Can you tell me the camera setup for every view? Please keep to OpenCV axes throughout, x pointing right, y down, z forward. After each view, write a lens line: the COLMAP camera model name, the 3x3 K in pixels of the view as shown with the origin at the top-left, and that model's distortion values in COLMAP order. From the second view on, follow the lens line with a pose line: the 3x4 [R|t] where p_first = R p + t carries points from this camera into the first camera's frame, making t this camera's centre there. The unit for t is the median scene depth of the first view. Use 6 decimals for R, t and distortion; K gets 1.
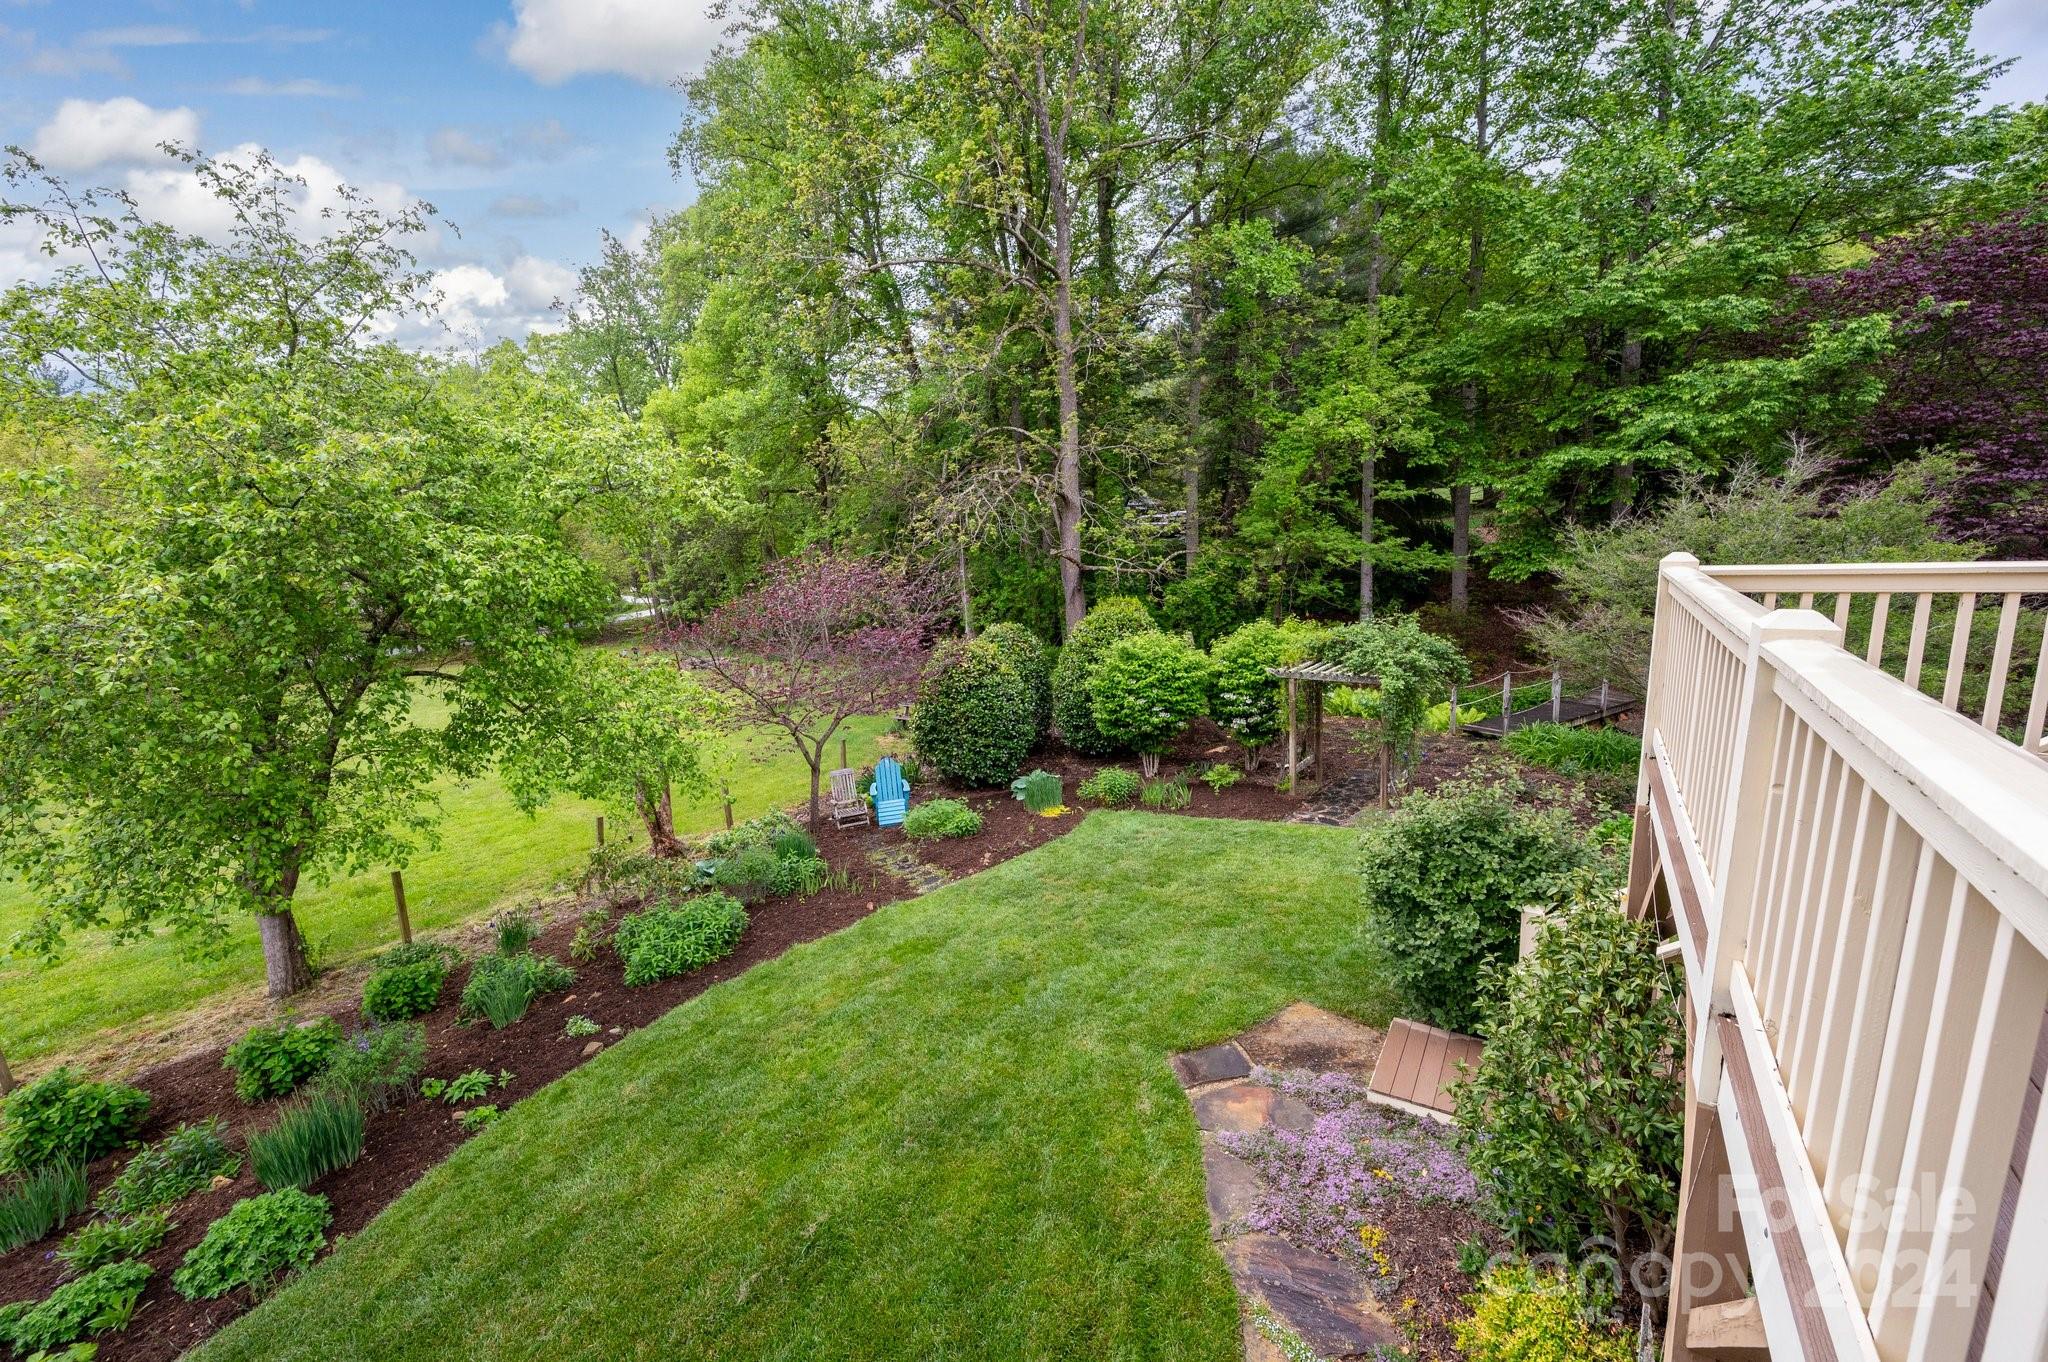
lens RADIAL K [[792.1, 0, 1025.2], [0, 792.1, 671.5], [0, 0, 1]] dist [-0.006693, -0.000041]
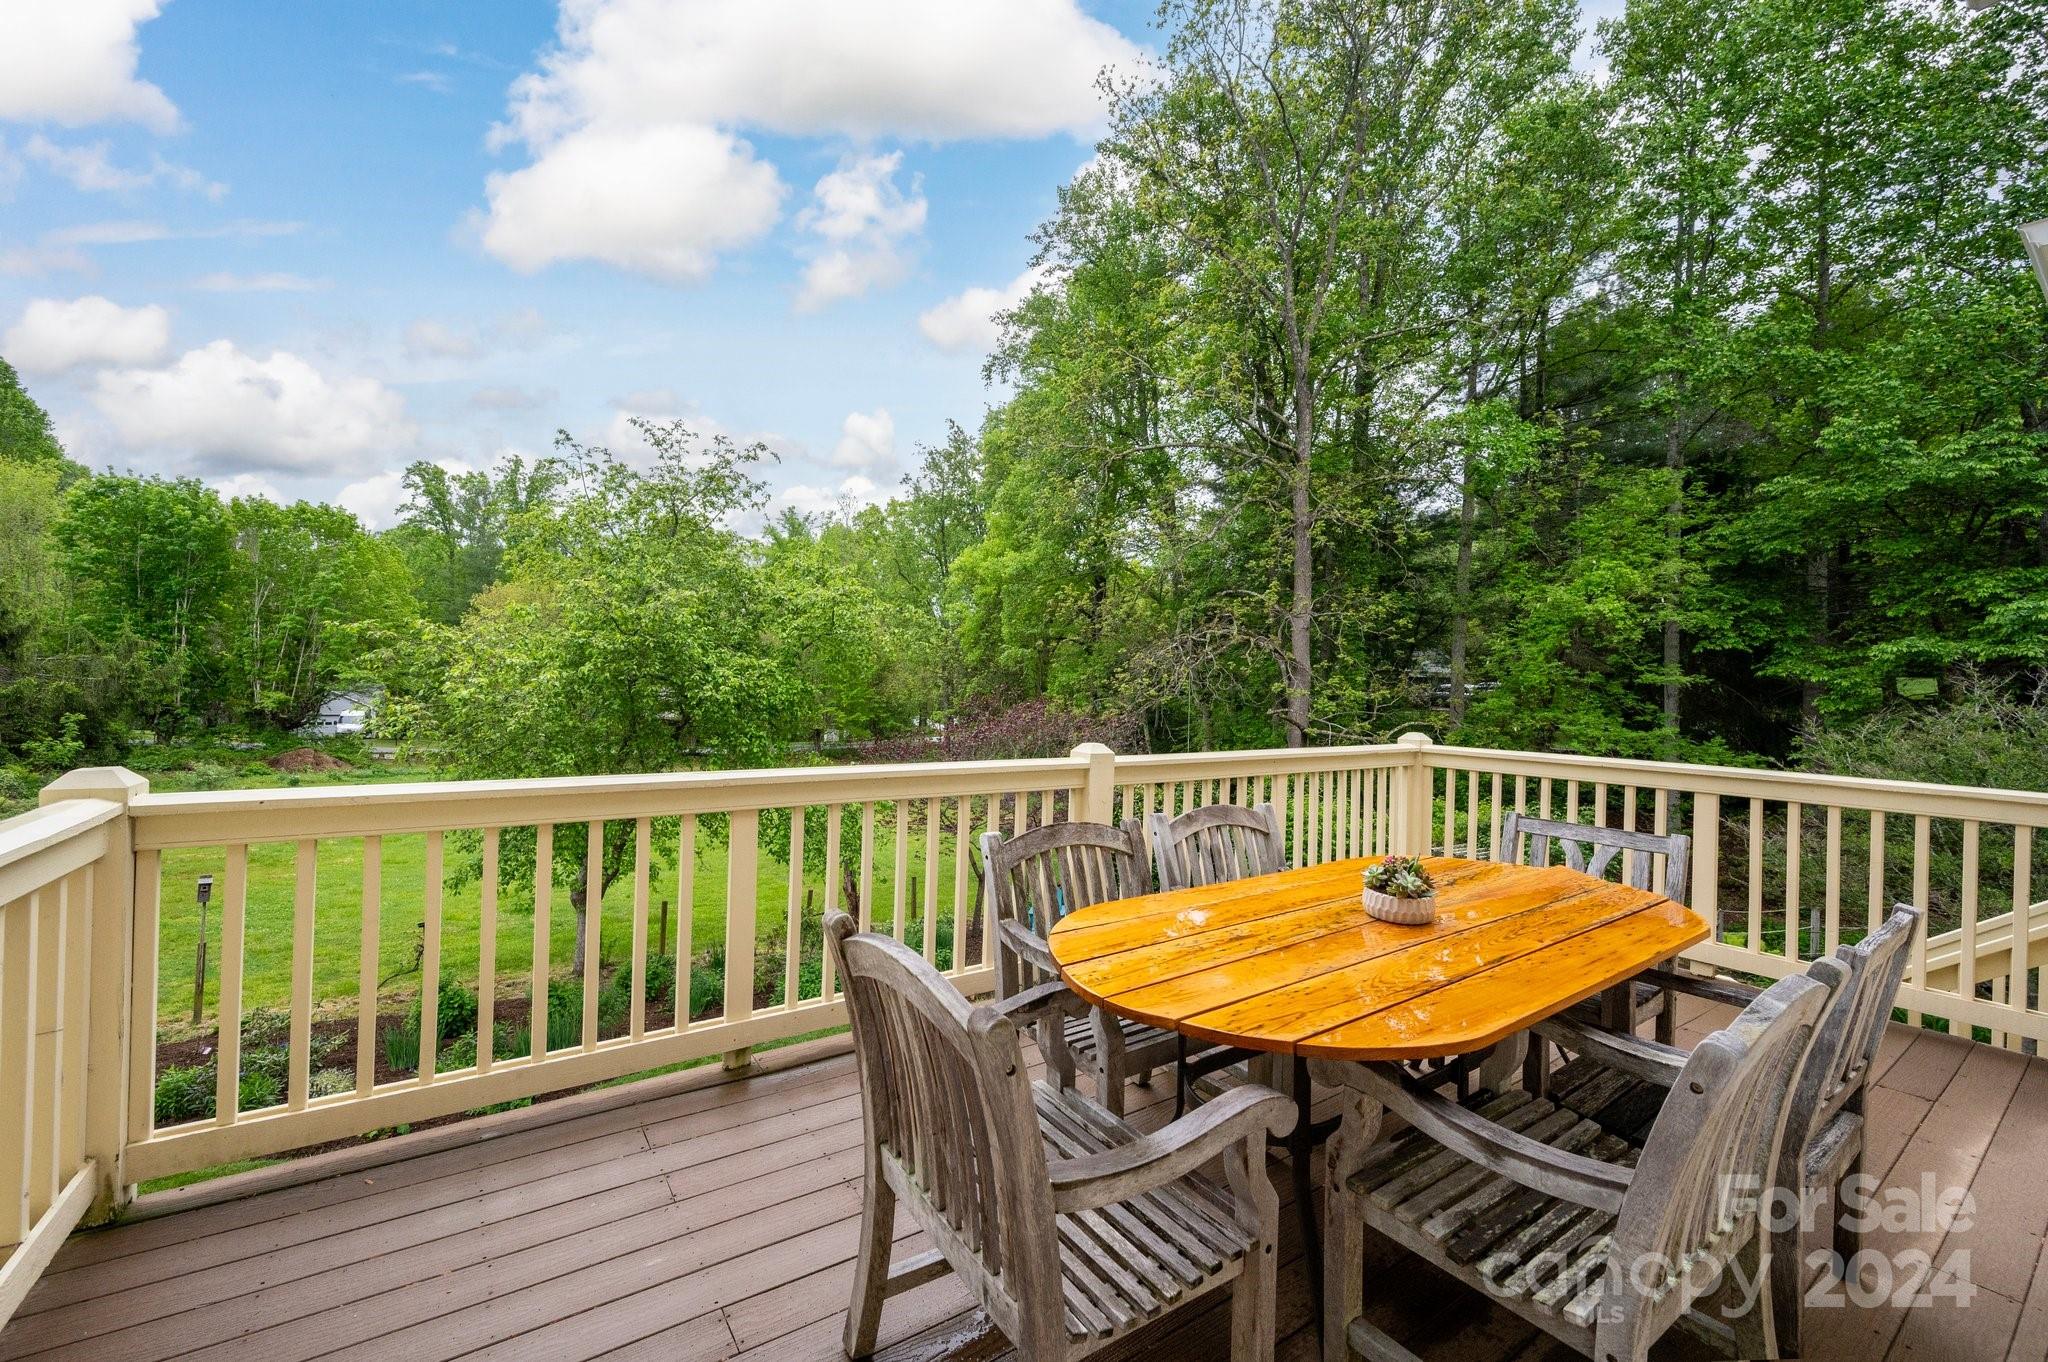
lens RADIAL K [[808.0, 0, 1024.0], [0, 808.0, 681.0], [0, 0, 1]] dist [0.000908, 0.000062]
pose [[0.928773, 0.072186, -0.363552, 0.134170], [-0.134622, 0.979566, -0.149422, 0.008721], [0.345337, 0.187721, 0.919513, -0.075499]]
